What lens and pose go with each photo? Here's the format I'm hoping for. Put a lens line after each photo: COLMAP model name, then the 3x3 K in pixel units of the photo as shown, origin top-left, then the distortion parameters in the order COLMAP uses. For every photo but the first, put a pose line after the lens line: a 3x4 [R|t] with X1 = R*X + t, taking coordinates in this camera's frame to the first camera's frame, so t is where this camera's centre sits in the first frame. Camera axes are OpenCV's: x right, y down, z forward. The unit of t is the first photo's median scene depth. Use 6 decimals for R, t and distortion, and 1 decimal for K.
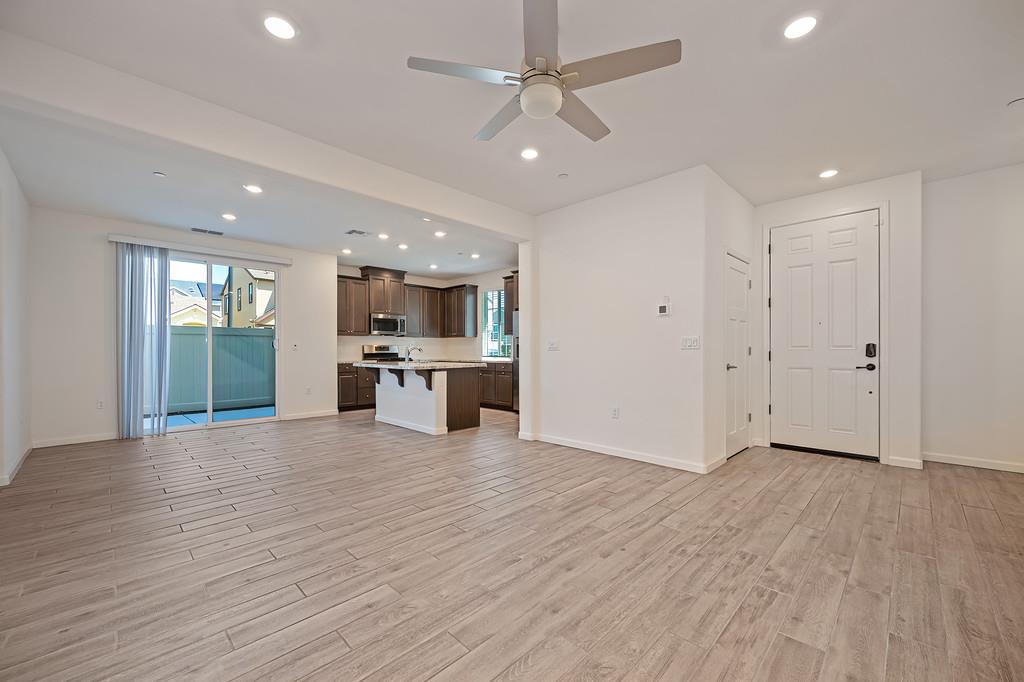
lens RADIAL K [[406.0, 0, 516.0], [0, 406.0, 347.6], [0, 0, 1]] dist [-0.000520, 0.000268]
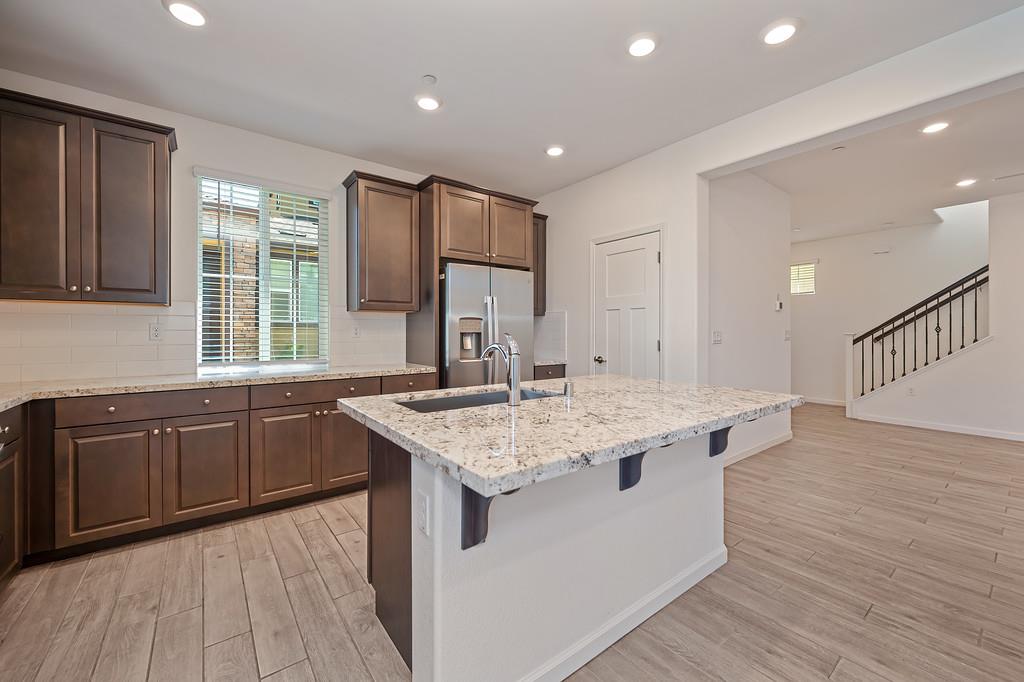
lens RADIAL K [[406.0, 0, 518.1], [0, 406.0, 335.5], [0, 0, 1]] dist [-0.000520, 0.000268]
pose [[0.138238, 0.001236, 0.990398, -1.147899], [-0.005364, 0.999985, -0.000499, -0.005700], [-0.990385, -0.005243, 0.138242, 2.111869]]
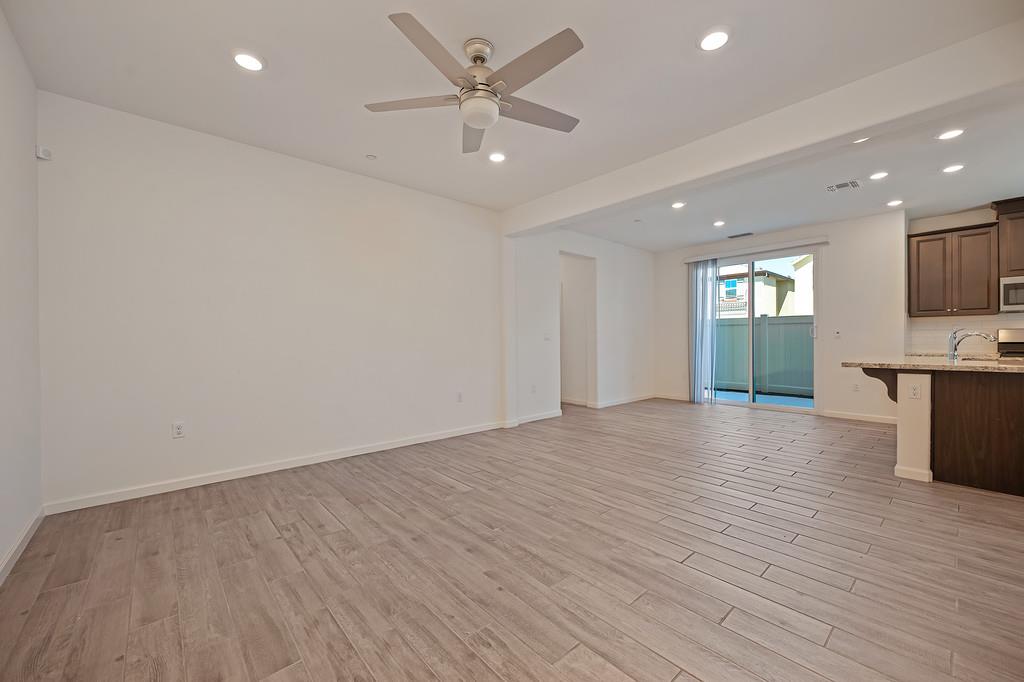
lens RADIAL K [[406.0, 0, 515.6], [0, 406.0, 334.2], [0, 0, 1]] dist [-0.000520, 0.000268]
pose [[-0.065928, -0.010812, -0.997766, 0.845904], [0.012497, 0.999854, -0.011660, -0.000153], [0.997746, -0.013237, -0.065783, 0.859073]]
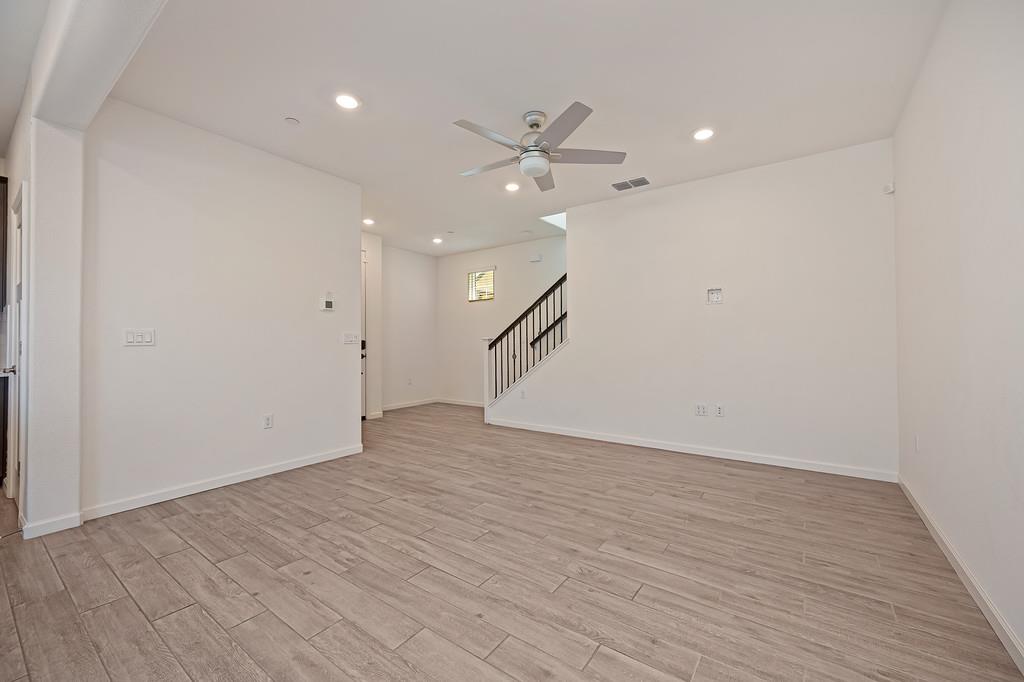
lens RADIAL K [[406.0, 0, 514.4], [0, 406.0, 339.1], [0, 0, 1]] dist [-0.000520, 0.000268]
pose [[-0.150003, 0.013927, 0.988588, -0.952022], [-0.000388, 0.999900, -0.014145, 0.007364], [-0.988686, -0.002506, -0.149982, 0.943945]]
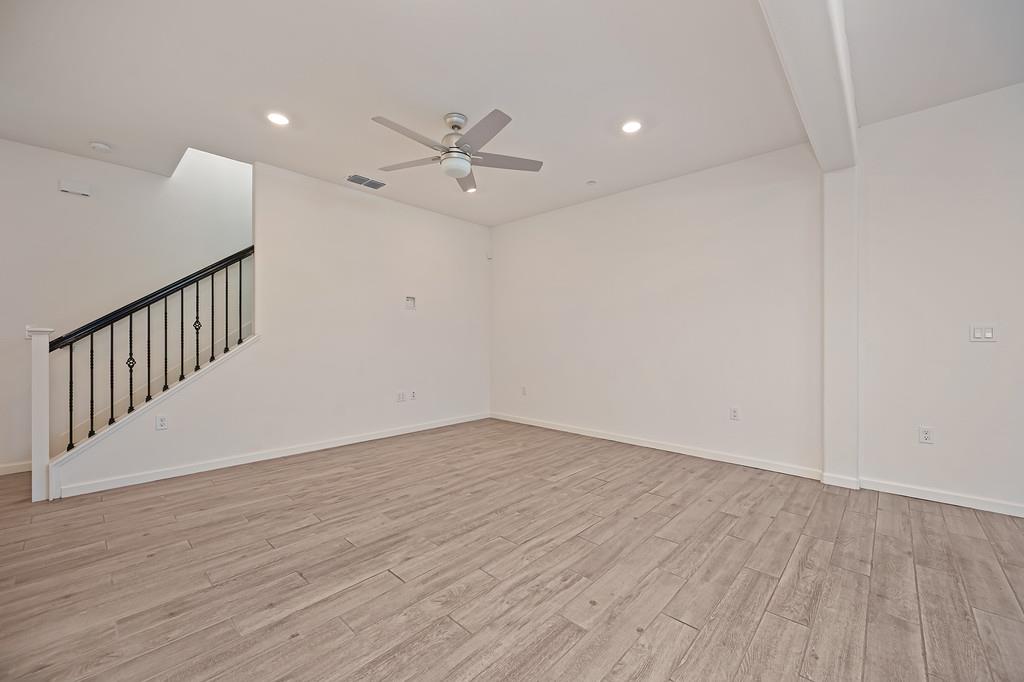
lens RADIAL K [[406.0, 0, 514.4], [0, 406.0, 340.3], [0, 0, 1]] dist [-0.000520, 0.000268]
pose [[-0.999722, 0.001137, -0.023529, -0.080854], [0.001279, 0.999981, -0.006028, 0.009038], [0.023522, -0.006056, -0.999705, 1.789463]]
